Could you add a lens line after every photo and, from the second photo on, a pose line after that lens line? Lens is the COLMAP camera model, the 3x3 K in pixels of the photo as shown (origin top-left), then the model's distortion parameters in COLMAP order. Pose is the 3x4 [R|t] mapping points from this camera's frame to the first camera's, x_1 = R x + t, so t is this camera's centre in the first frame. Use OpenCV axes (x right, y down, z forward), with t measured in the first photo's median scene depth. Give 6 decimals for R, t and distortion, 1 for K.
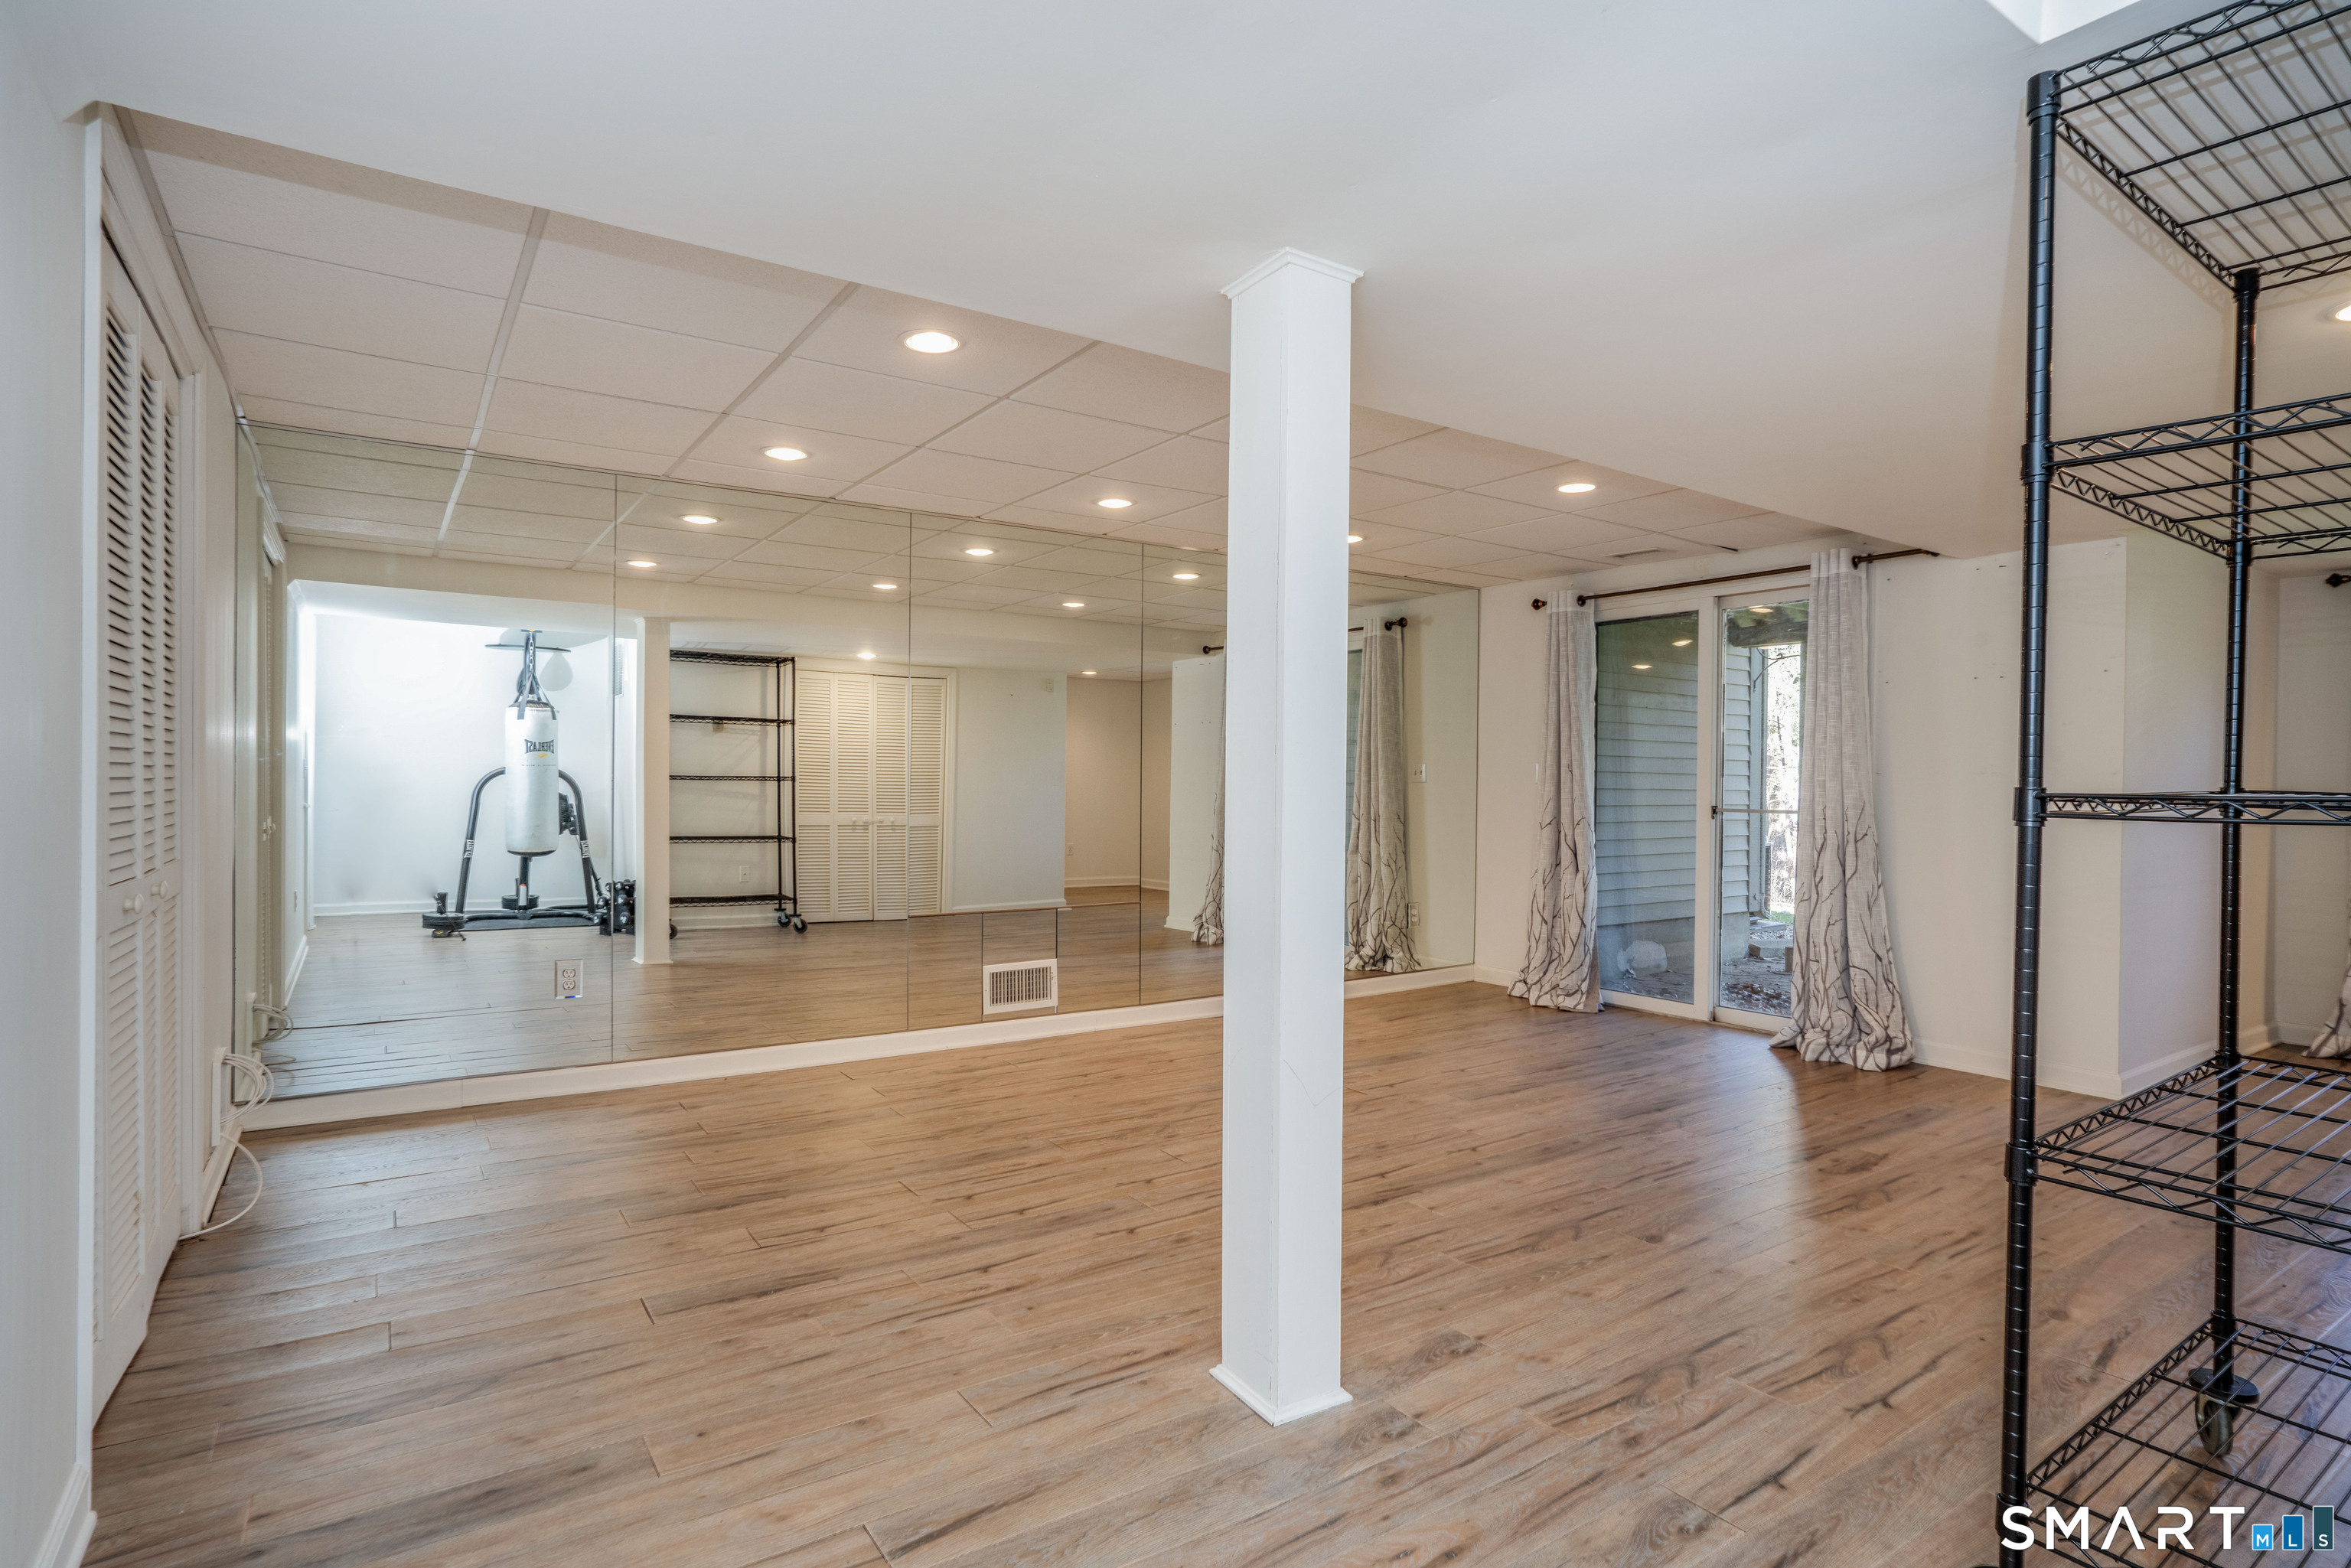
lens RADIAL K [[1214.3, 0, 1175.5], [0, 1214.3, 784.0], [0, 0, 1]] dist [-0.048296, 0.000186]
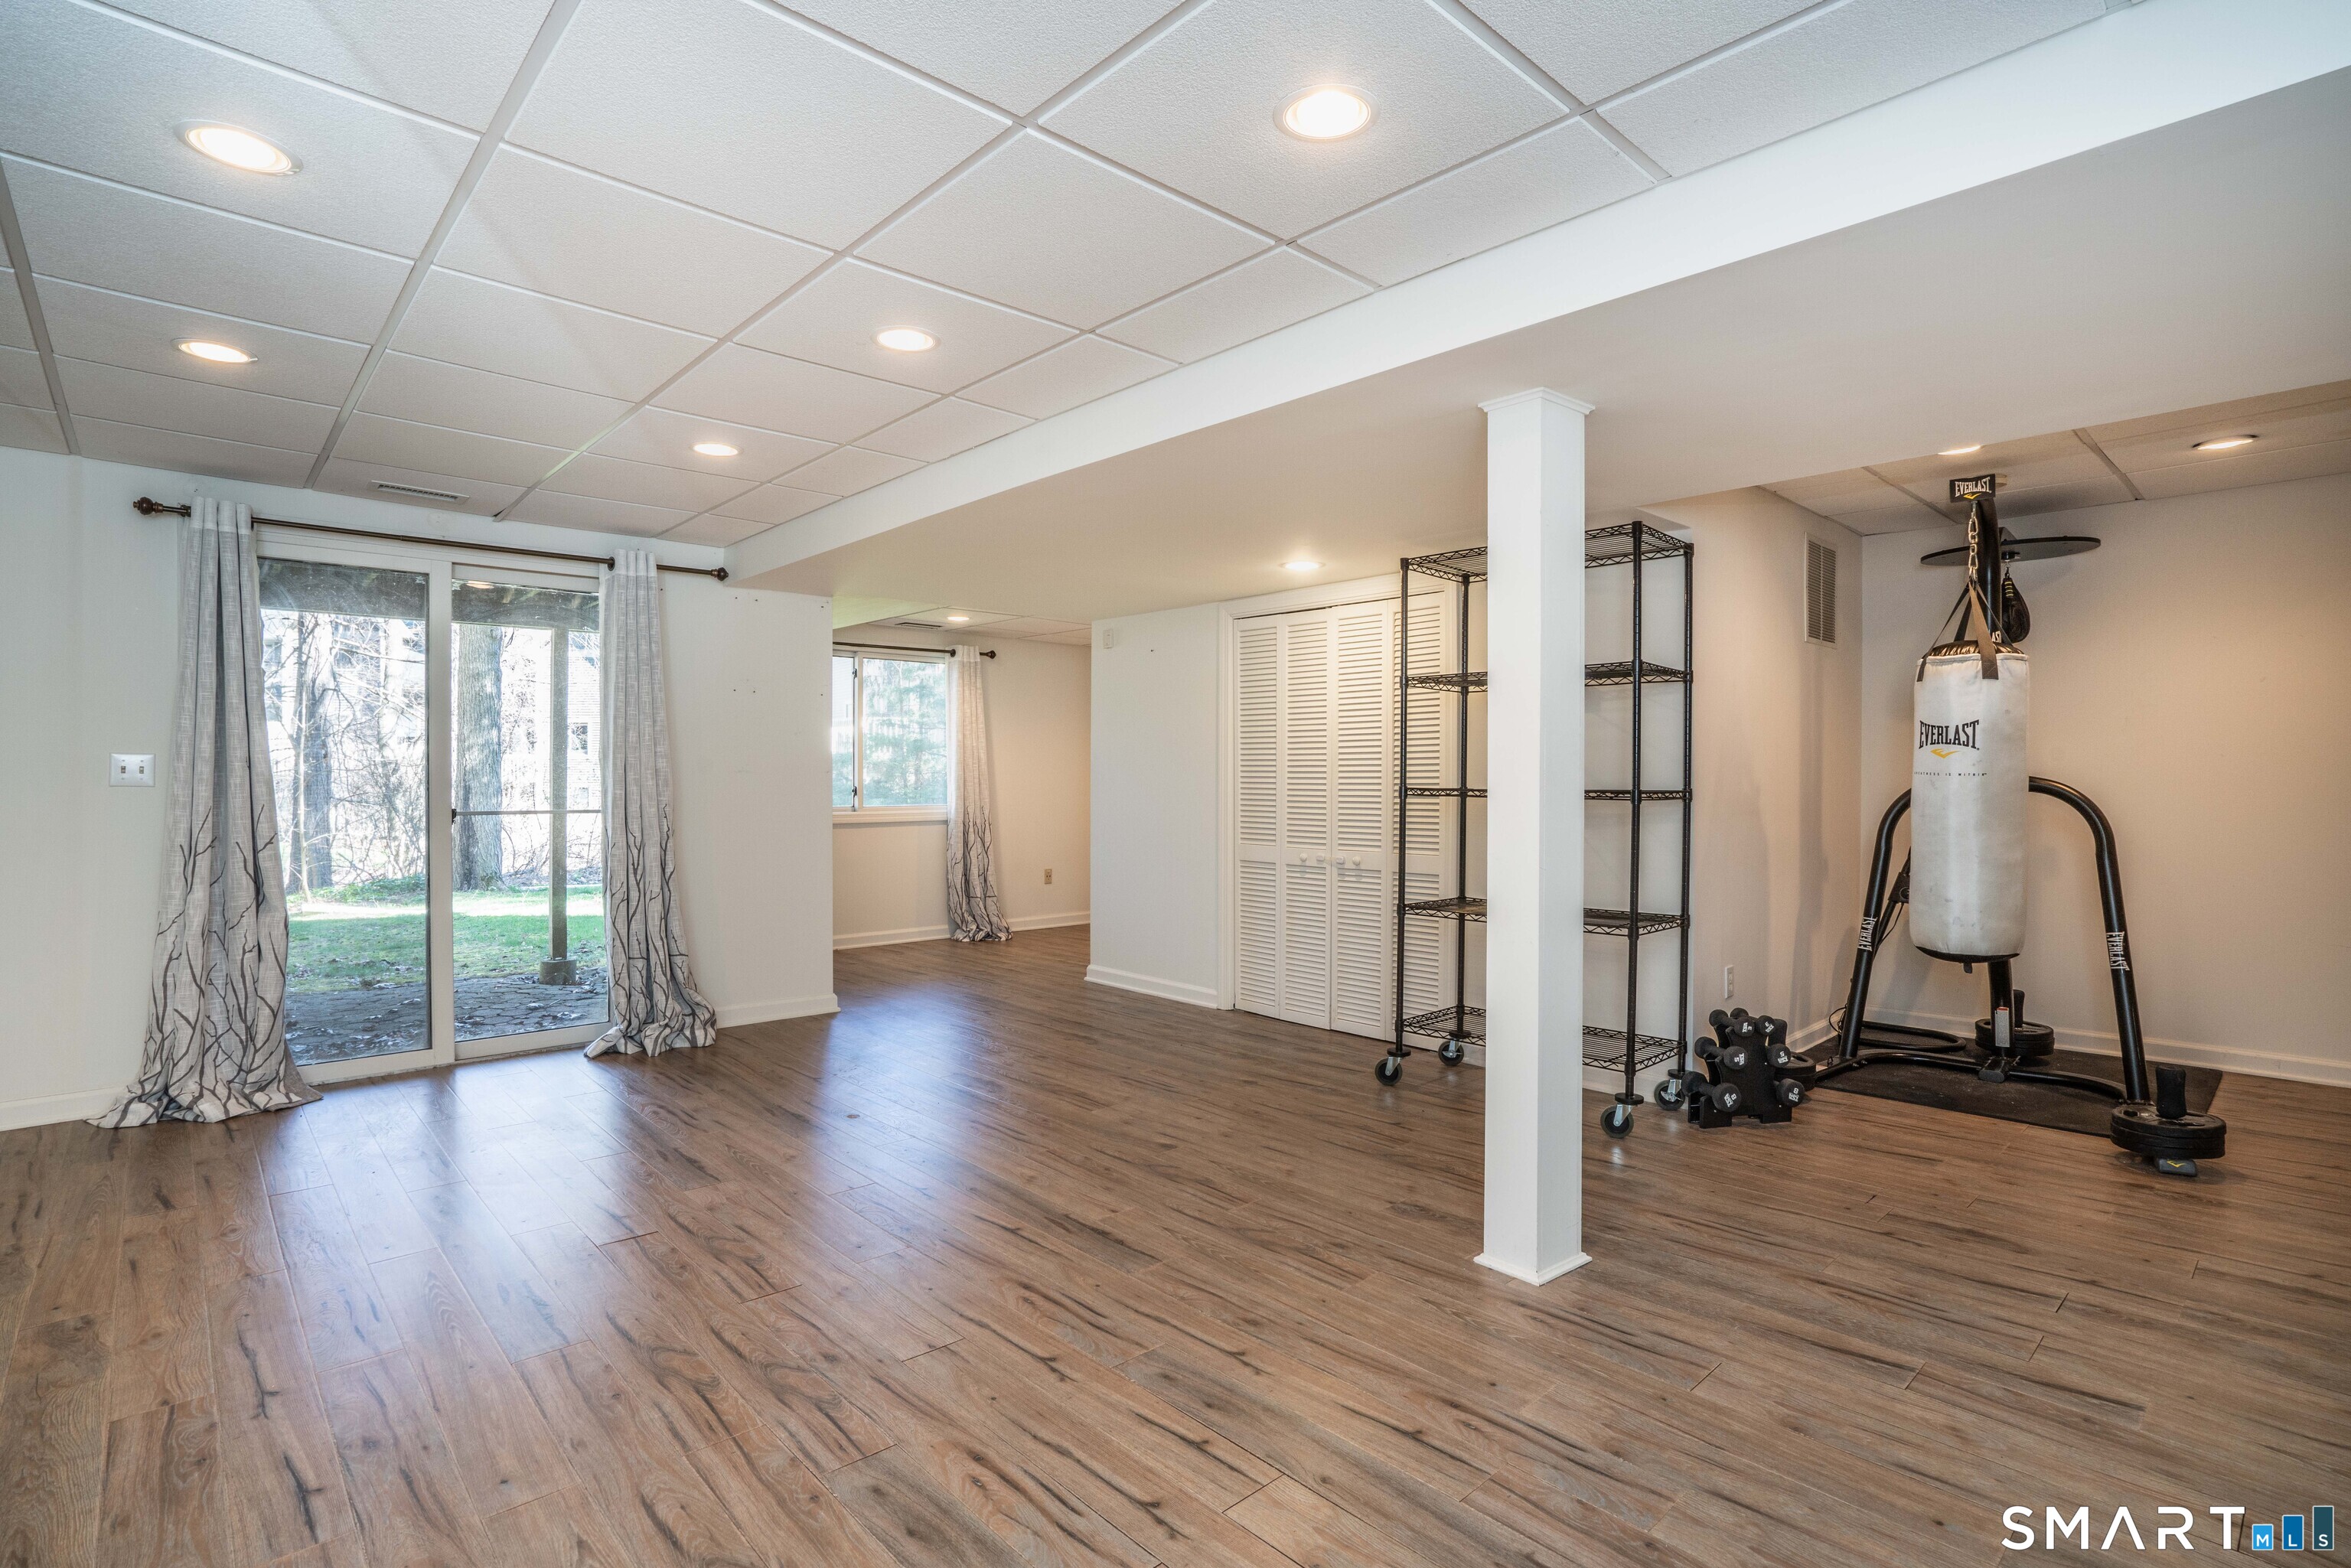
lens RADIAL K [[1131.6, 0, 1178.6], [0, 1131.6, 783.7], [0, 0, 1]] dist [-0.056661, 0.022097]
pose [[-0.157025, -0.016086, 0.987464, -0.664814], [-0.001474, 0.999870, 0.016054, -0.021049], [-0.987594, 0.001066, -0.157028, 1.005651]]
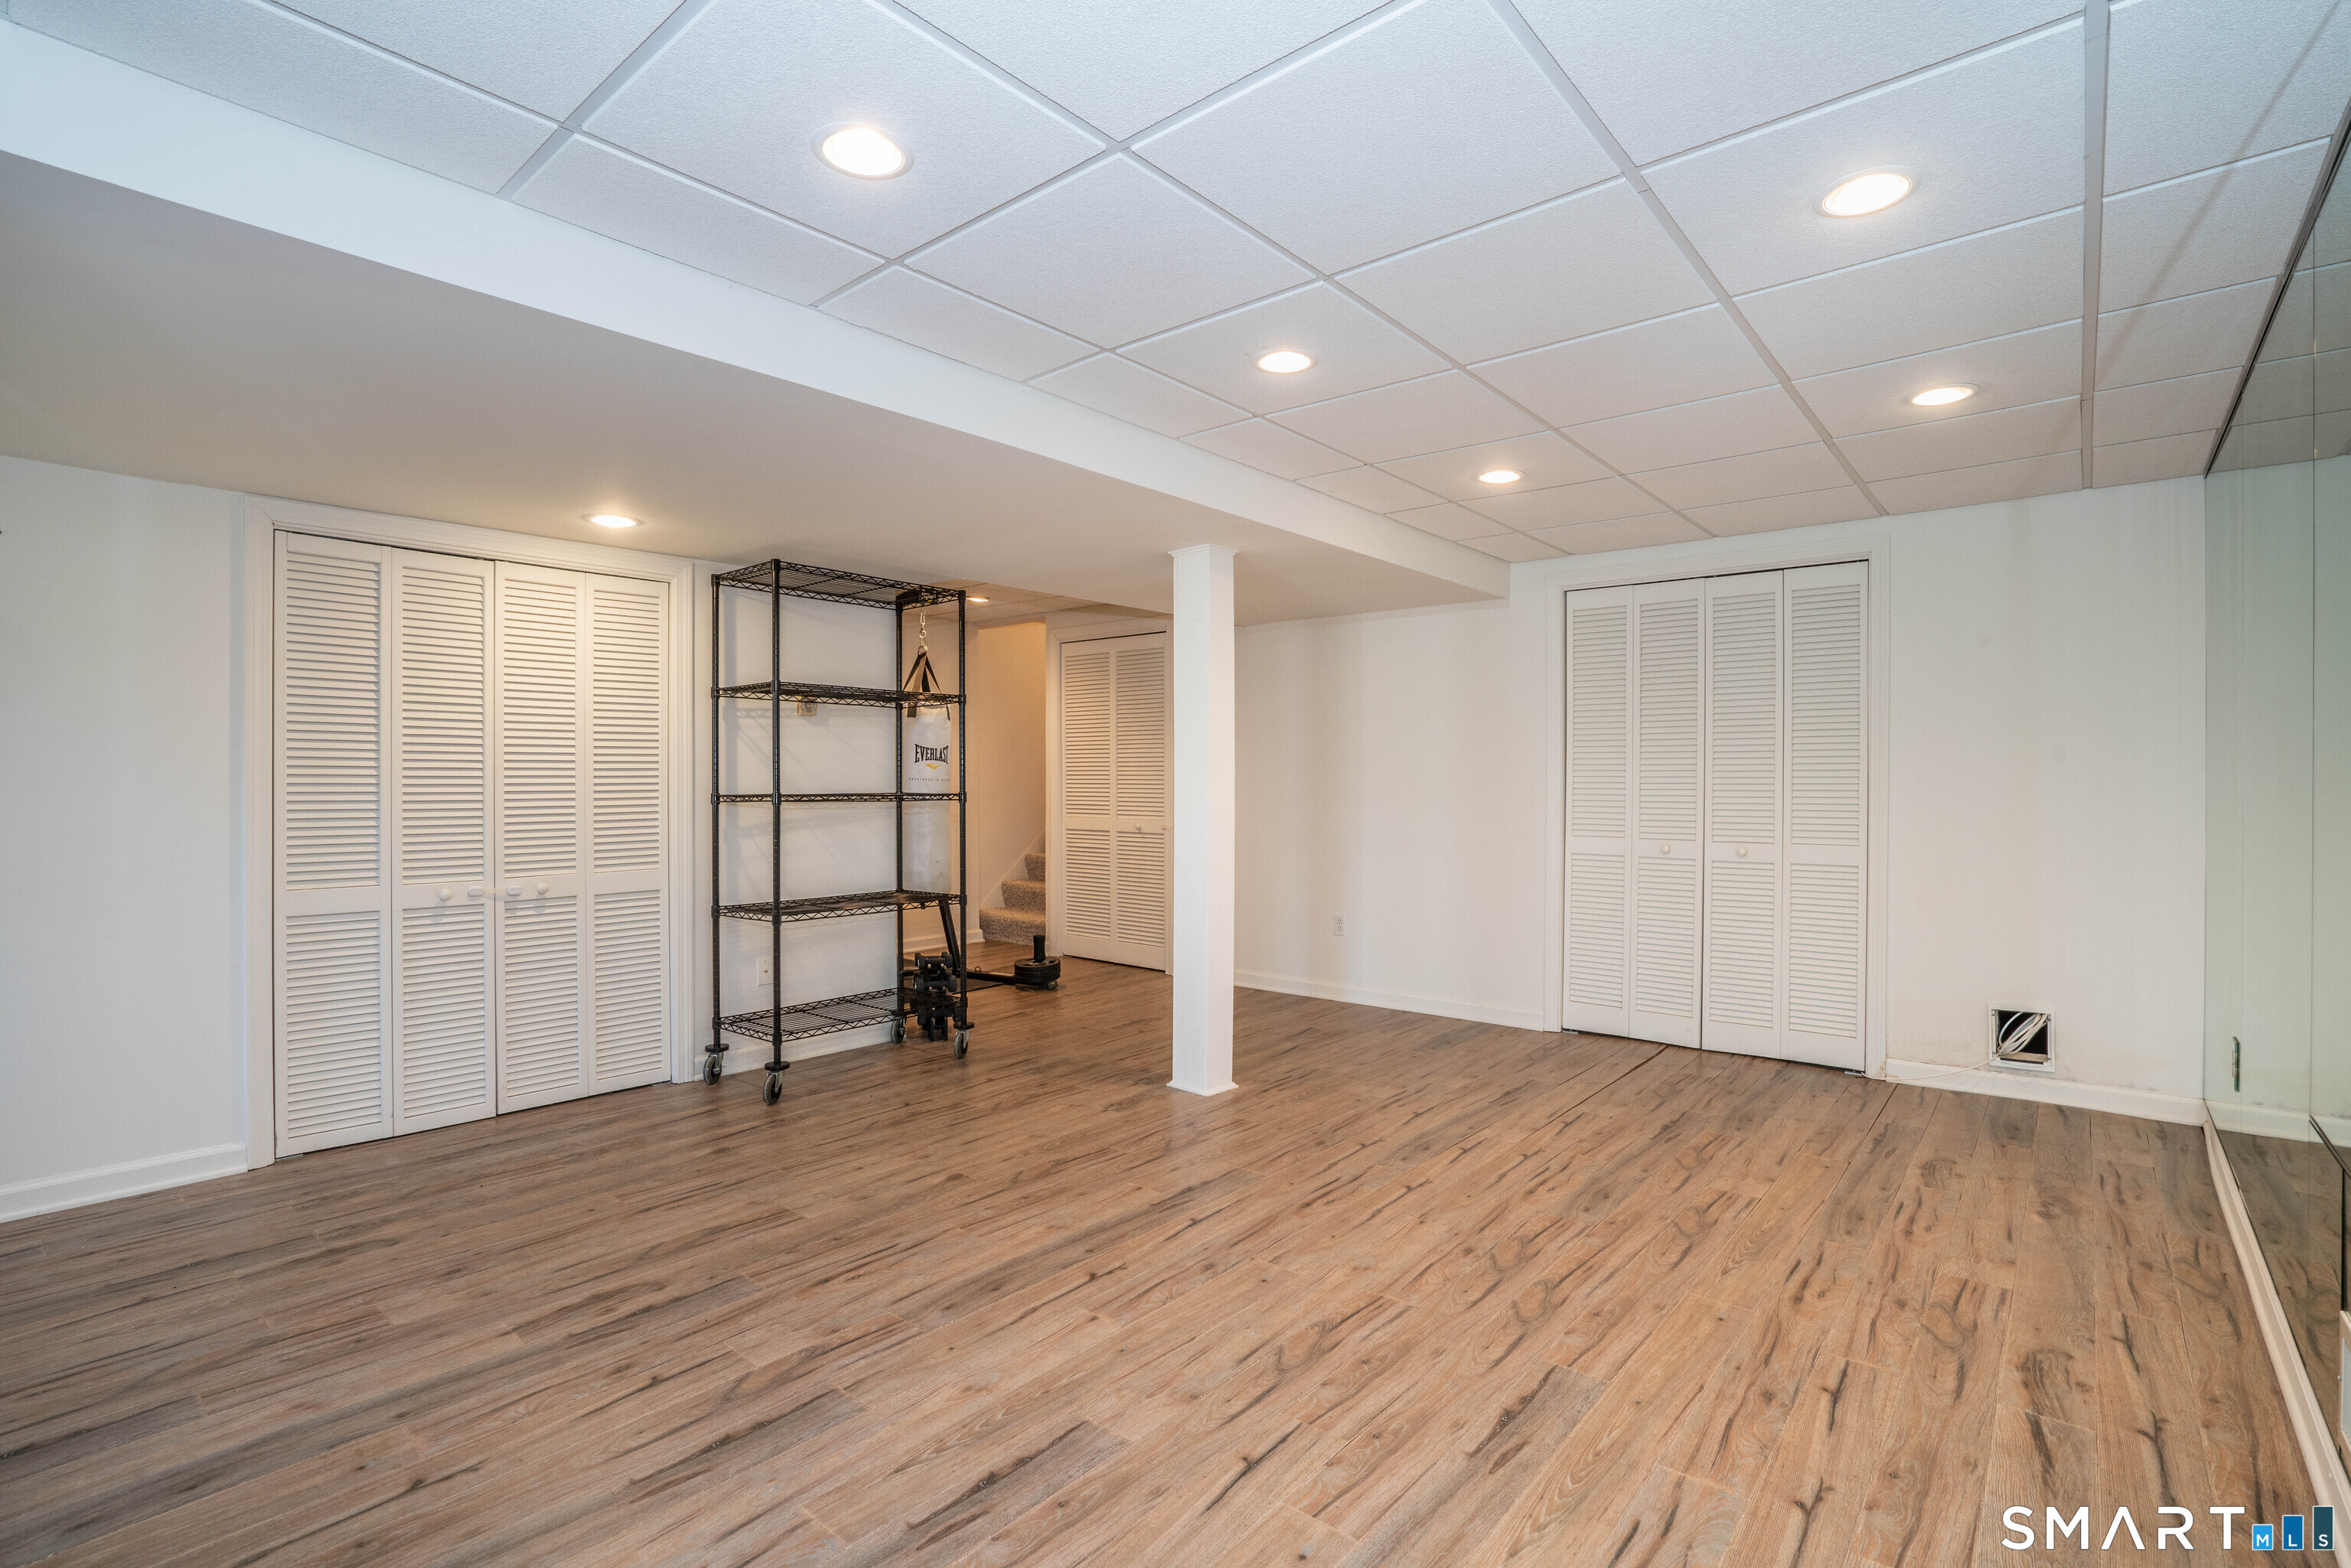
lens RADIAL K [[1092.0, 0, 1175.5], [0, 1092.0, 784.0], [0, 0, 1]] dist [-0.059772, 0.021435]
pose [[-0.963312, -0.008626, -0.268245, 0.411224], [-0.009923, 0.999945, 0.003481, -0.016532], [0.268200, 0.006015, -0.963344, 1.794241]]
